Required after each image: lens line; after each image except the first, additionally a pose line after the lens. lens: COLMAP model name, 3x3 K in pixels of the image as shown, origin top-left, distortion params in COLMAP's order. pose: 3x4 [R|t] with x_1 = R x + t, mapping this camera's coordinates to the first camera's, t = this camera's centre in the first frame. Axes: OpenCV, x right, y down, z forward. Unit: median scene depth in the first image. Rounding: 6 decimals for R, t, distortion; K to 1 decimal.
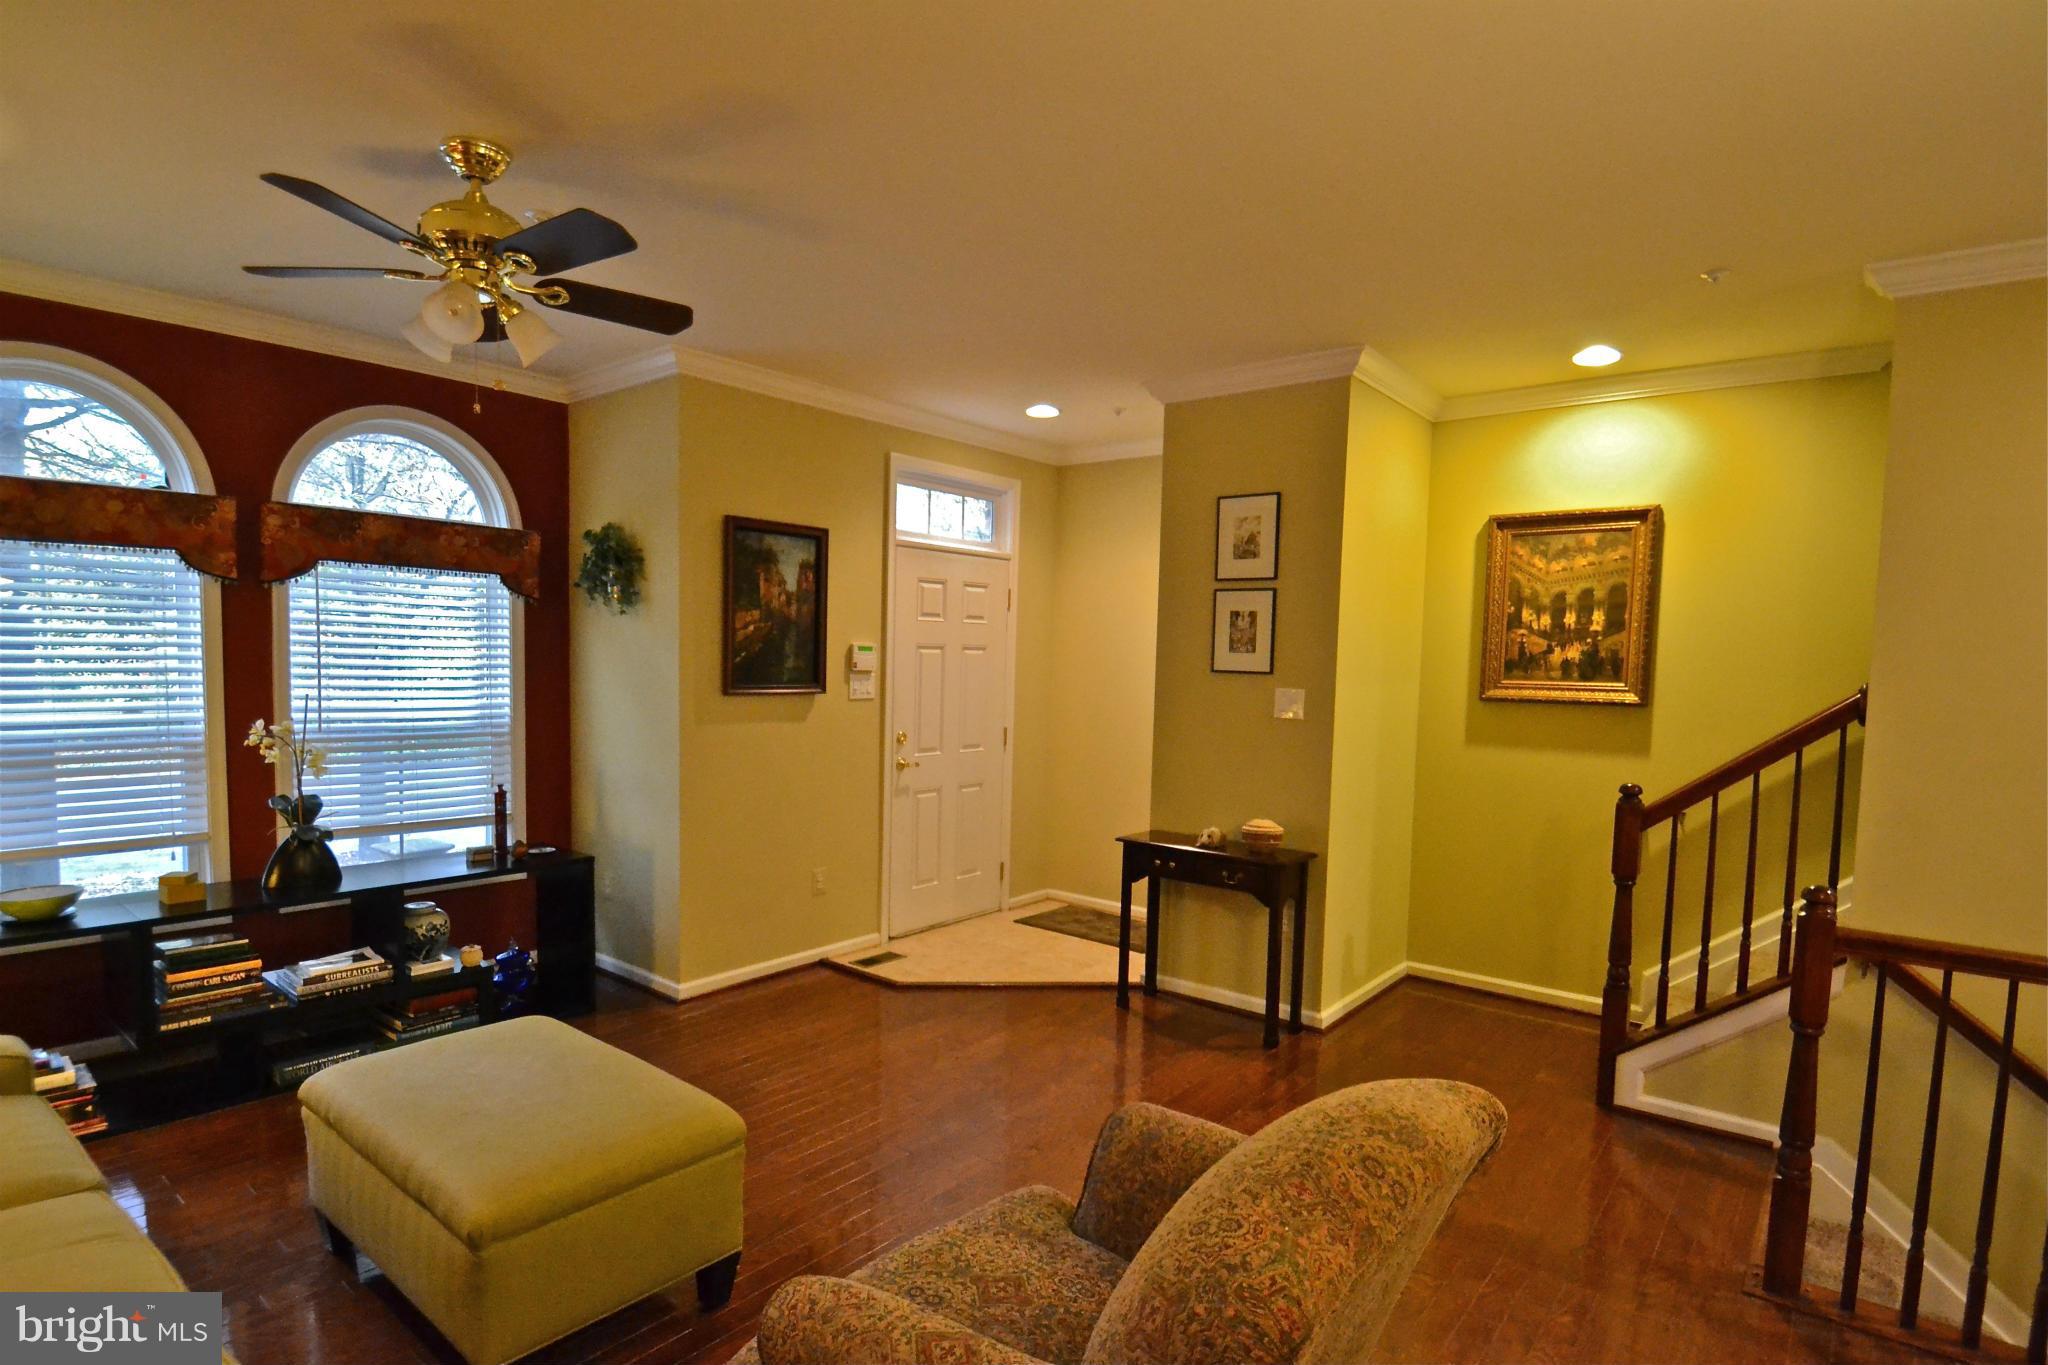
lens RADIAL K [[1074.9, 0, 977.8], [0, 1074.9, 728.3], [0, 0, 1]] dist [0.024207, -0.023234]
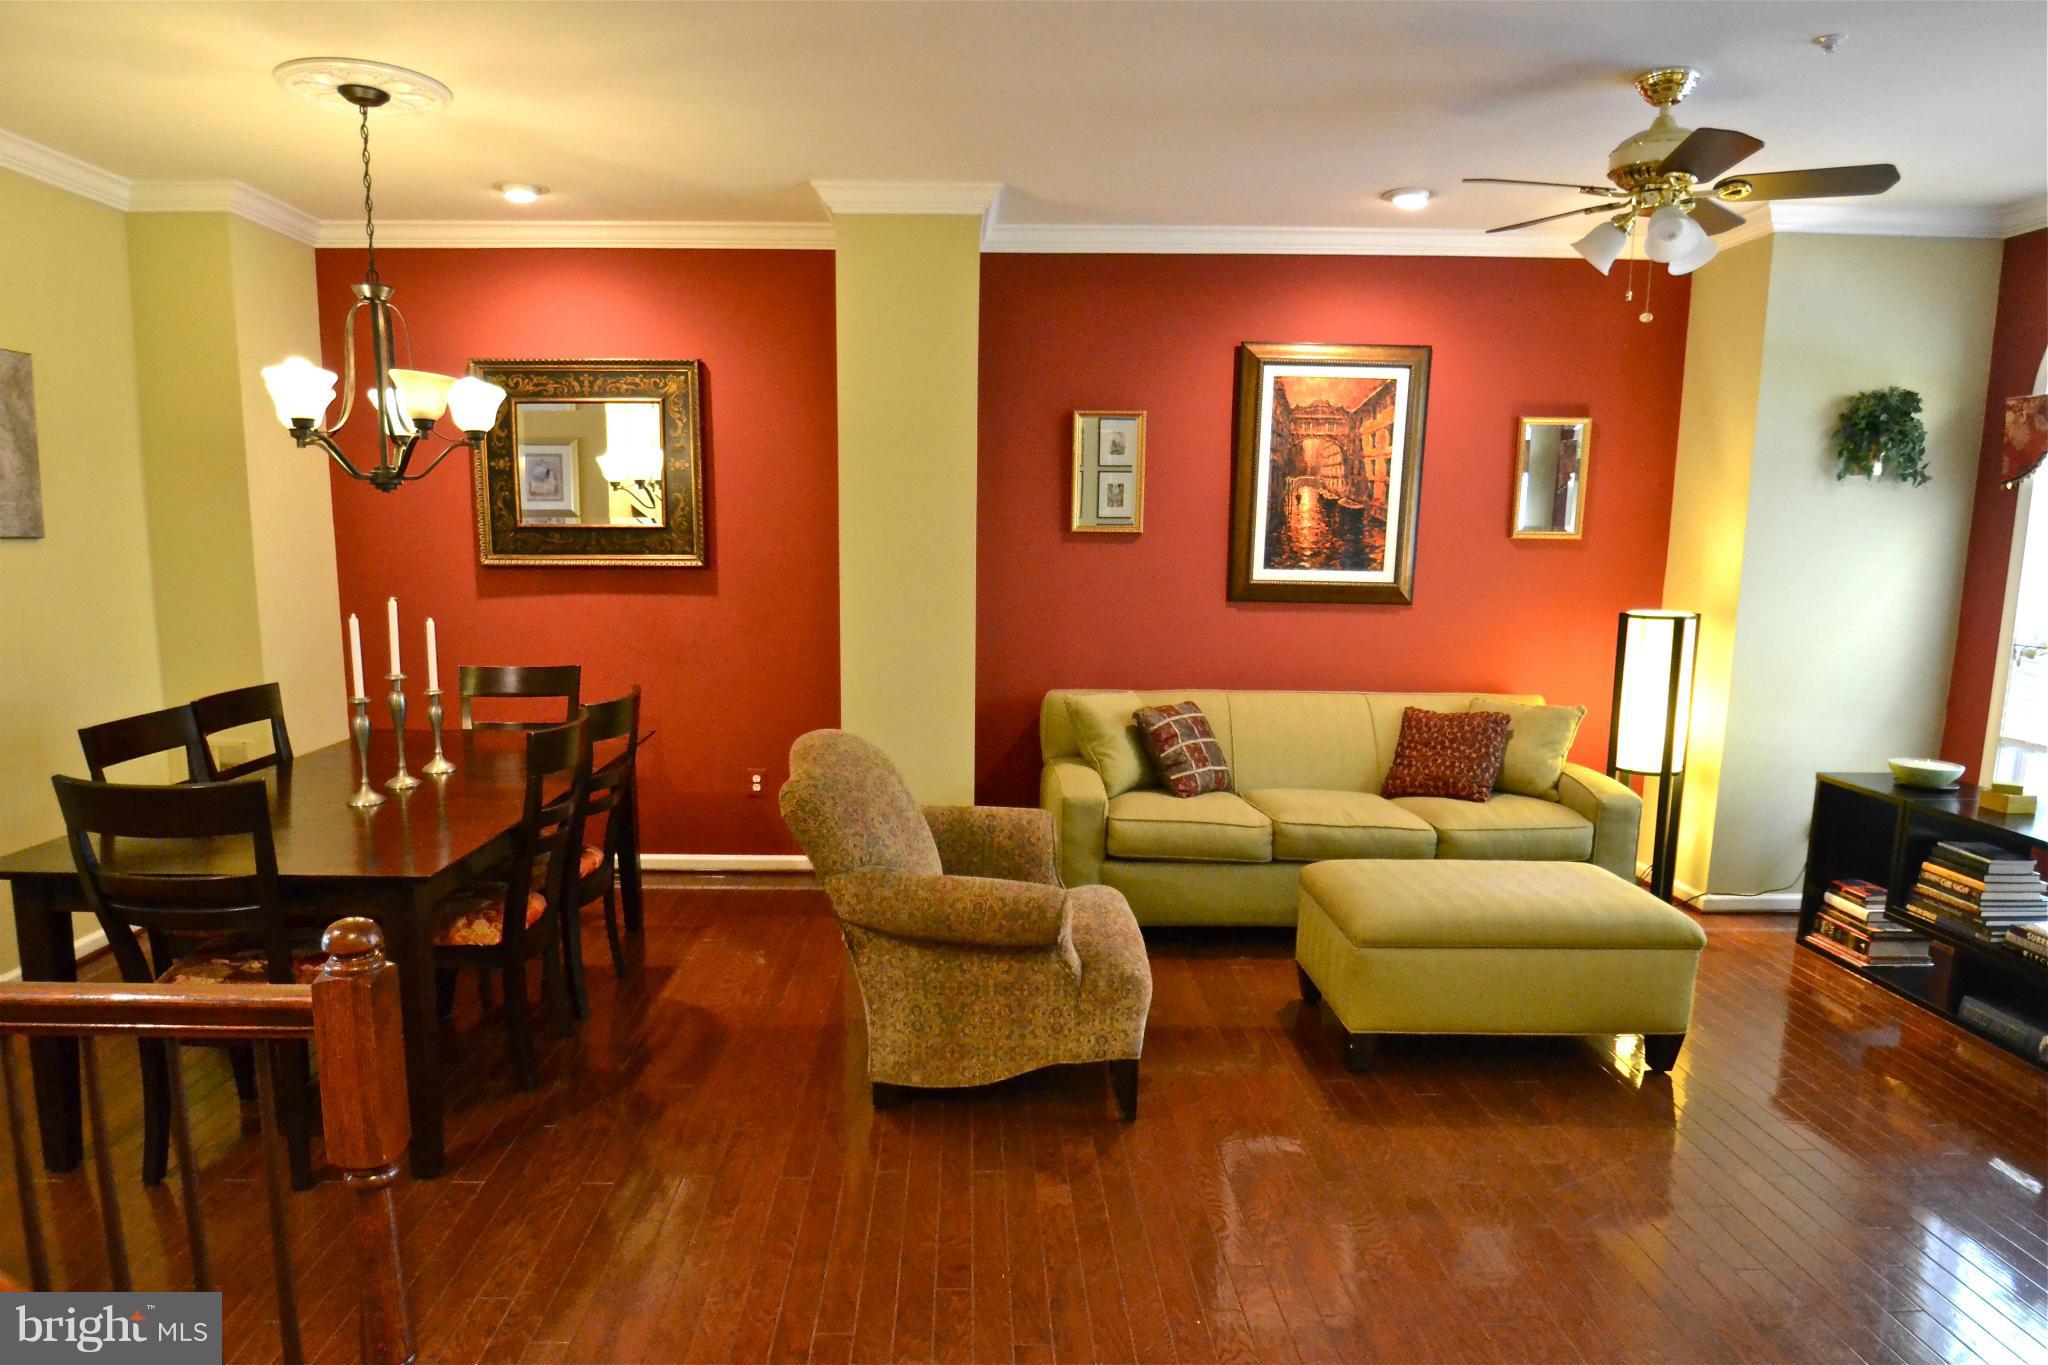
lens RADIAL K [[1224.9, 0, 983.3], [0, 1224.9, 729.0], [0, 0, 1]] dist [-0.019109, -0.009360]
pose [[-0.752532, 0.078499, -0.653860, 0.515071], [-0.073104, 0.976777, 0.201402, -0.049456], [0.654485, 0.199361, -0.729317, 0.907142]]
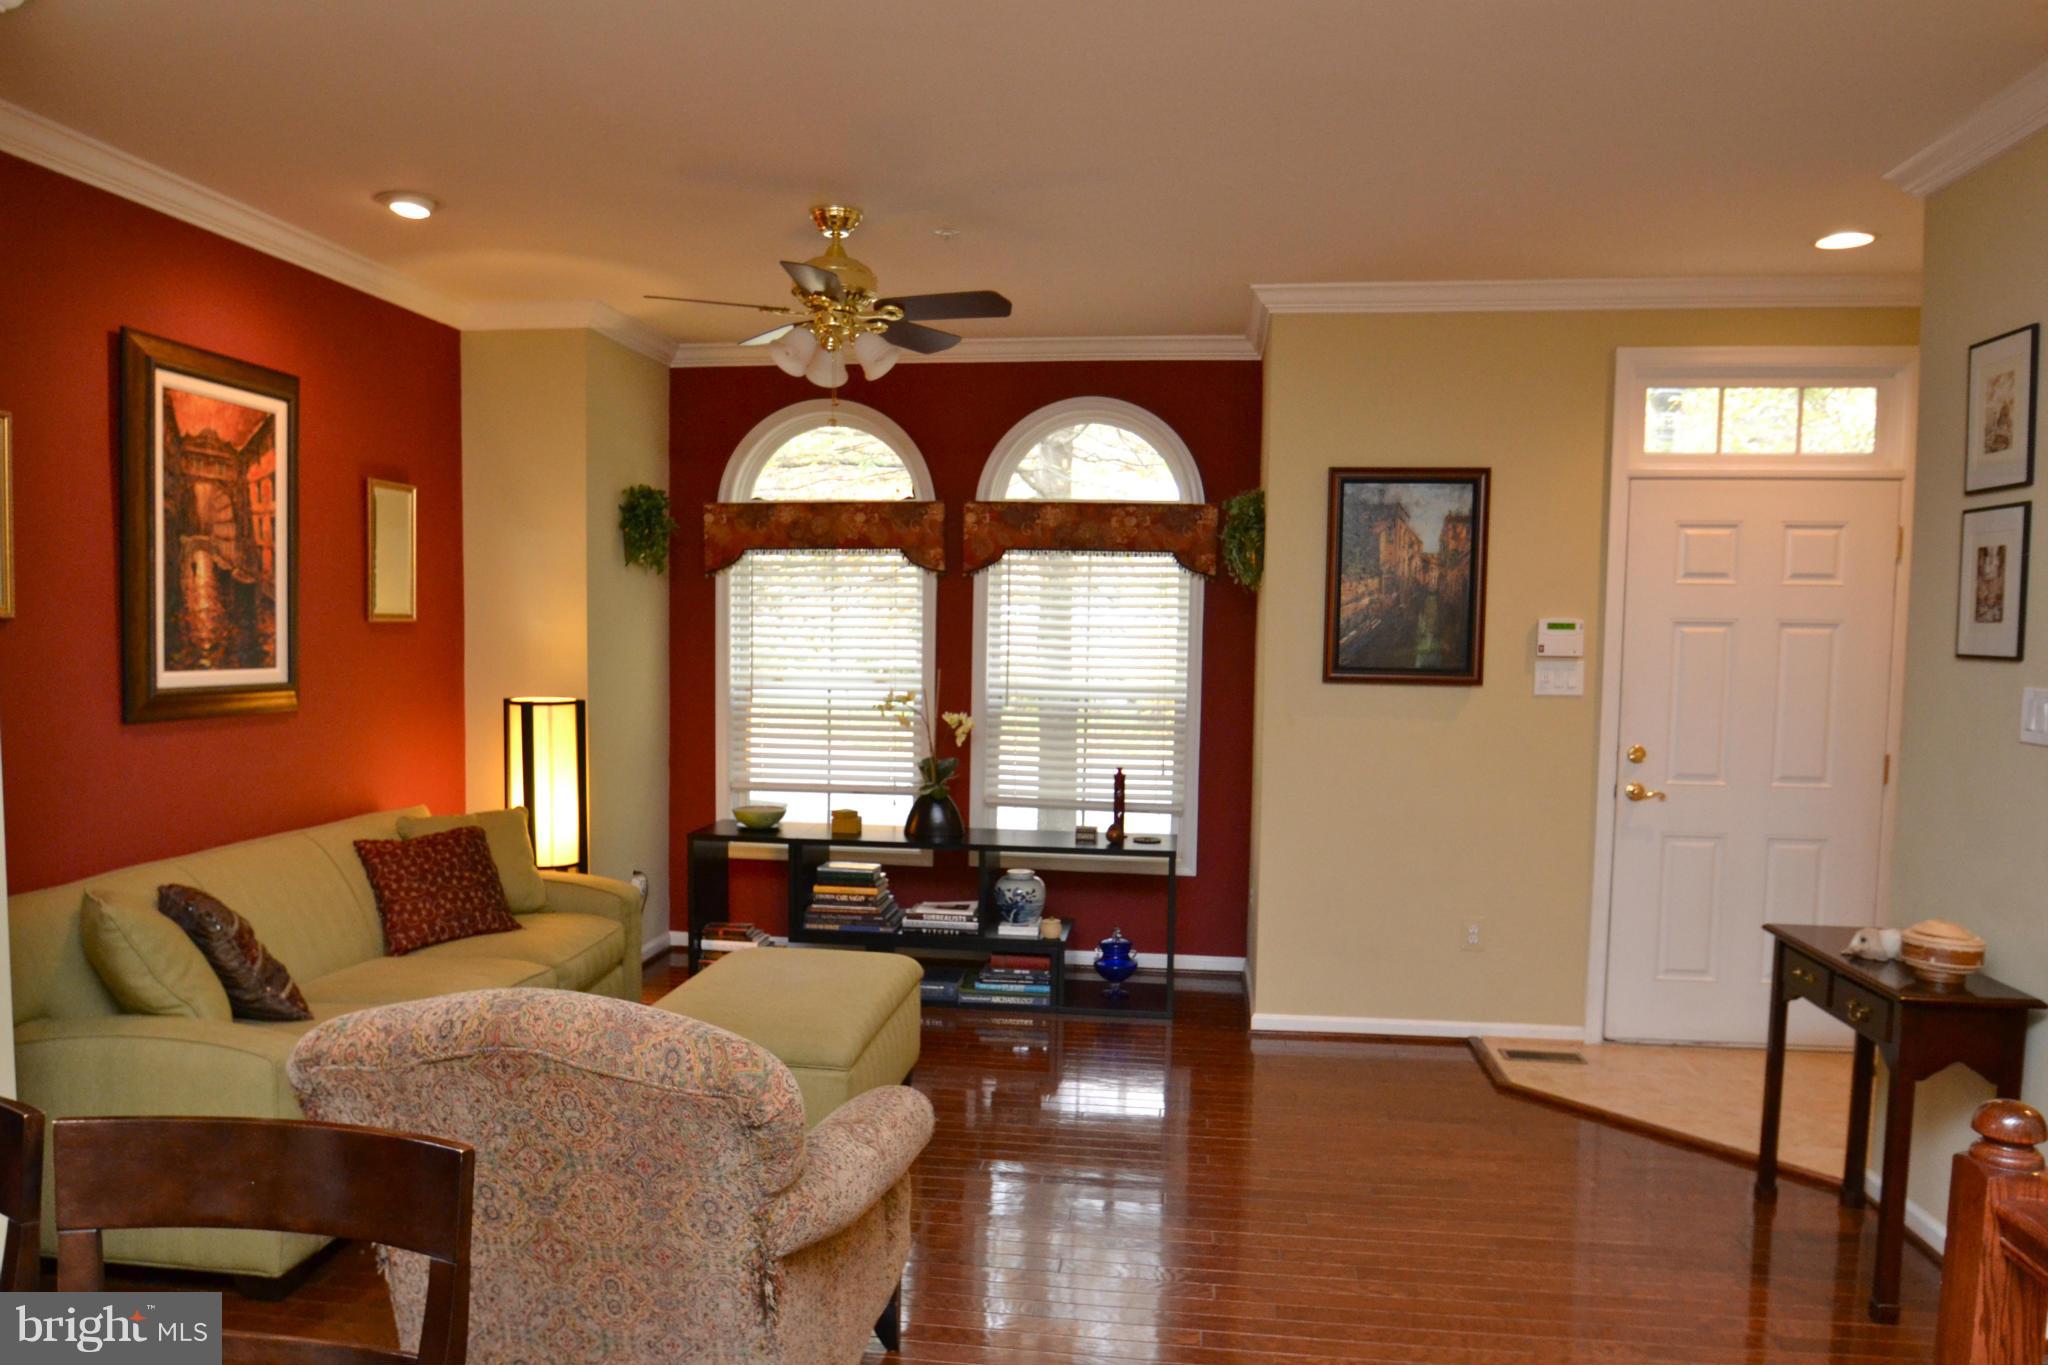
lens RADIAL K [[1479.2, 0, 985.0], [0, 1479.2, 730.9], [0, 0, 1]] dist [-0.022870, 0.001041]
pose [[0.538835, 0.045904, -0.841160, 0.598212], [-0.062124, 0.997961, 0.014666, 0.006542], [0.840117, 0.044354, 0.540588, 0.163010]]
